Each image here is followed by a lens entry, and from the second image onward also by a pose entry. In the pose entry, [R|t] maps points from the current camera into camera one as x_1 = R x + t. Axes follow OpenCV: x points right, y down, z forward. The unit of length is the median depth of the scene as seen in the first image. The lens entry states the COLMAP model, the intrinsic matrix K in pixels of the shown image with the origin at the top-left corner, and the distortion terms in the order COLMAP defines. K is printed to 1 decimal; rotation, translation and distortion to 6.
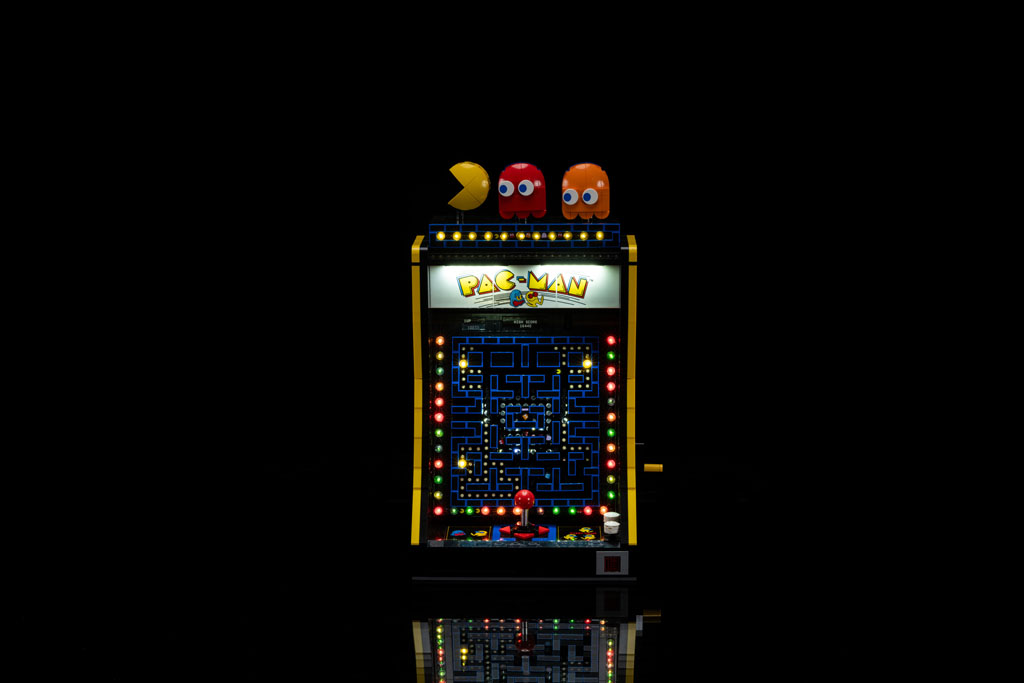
lens RADIAL K [[2022.5, 0, 512.0], [0, 2022.5, 341.5], [0, 0, 1]] dist [-0.017237, -0.010500]
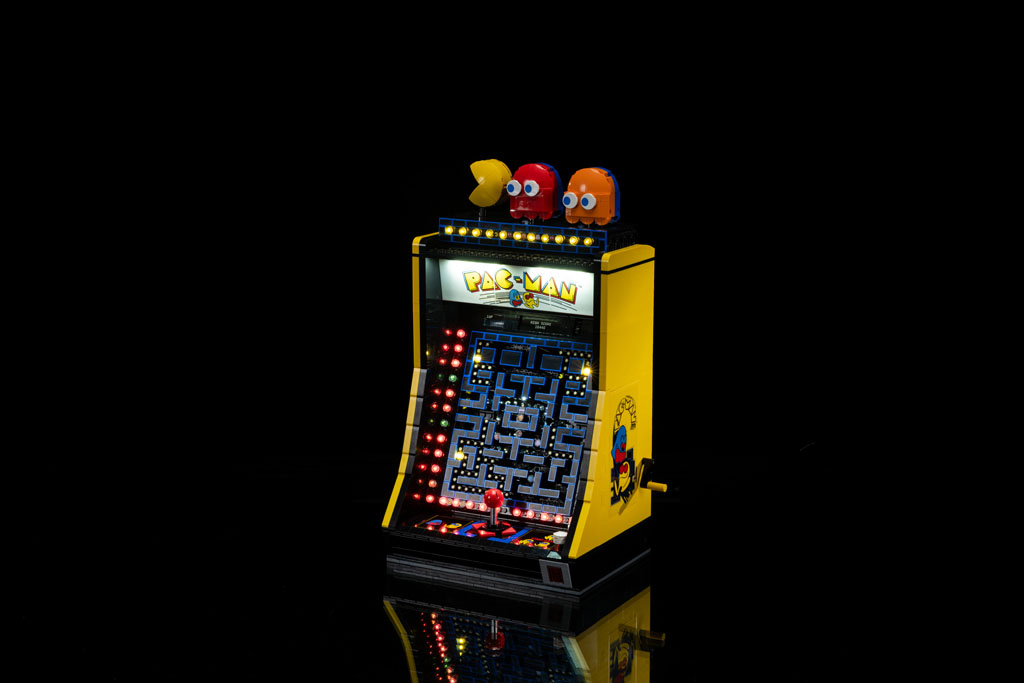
lens RADIAL K [[2022.5, 0, 512.0], [0, 2022.5, 341.5], [0, 0, 1]] dist [-0.017237, -0.010500]
pose [[0.883816, 0.100107, -0.456998, 0.459865], [-0.099303, 0.994721, 0.025850, -0.025651], [0.457174, 0.022534, 0.889092, 0.110086]]
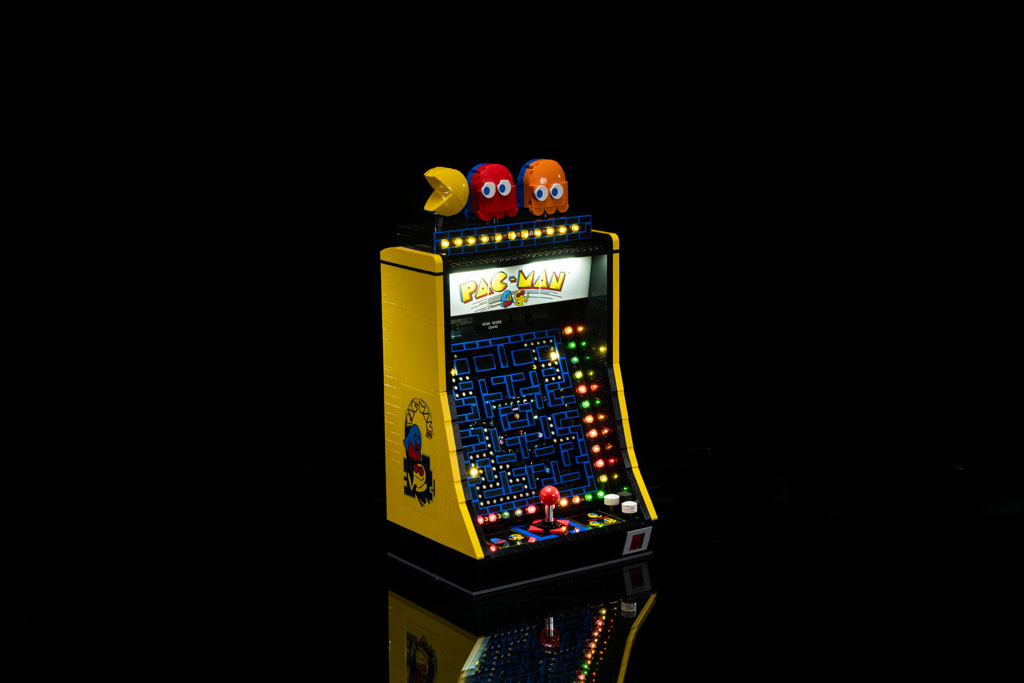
lens RADIAL K [[2022.5, 0, 512.0], [0, 2022.5, 341.5], [0, 0, 1]] dist [-0.017237, -0.010500]
pose [[0.805284, -0.123454, 0.579893, -0.577053], [0.127181, 0.991282, 0.034421, -0.034500], [-0.579087, 0.046033, 0.813965, 0.186331]]
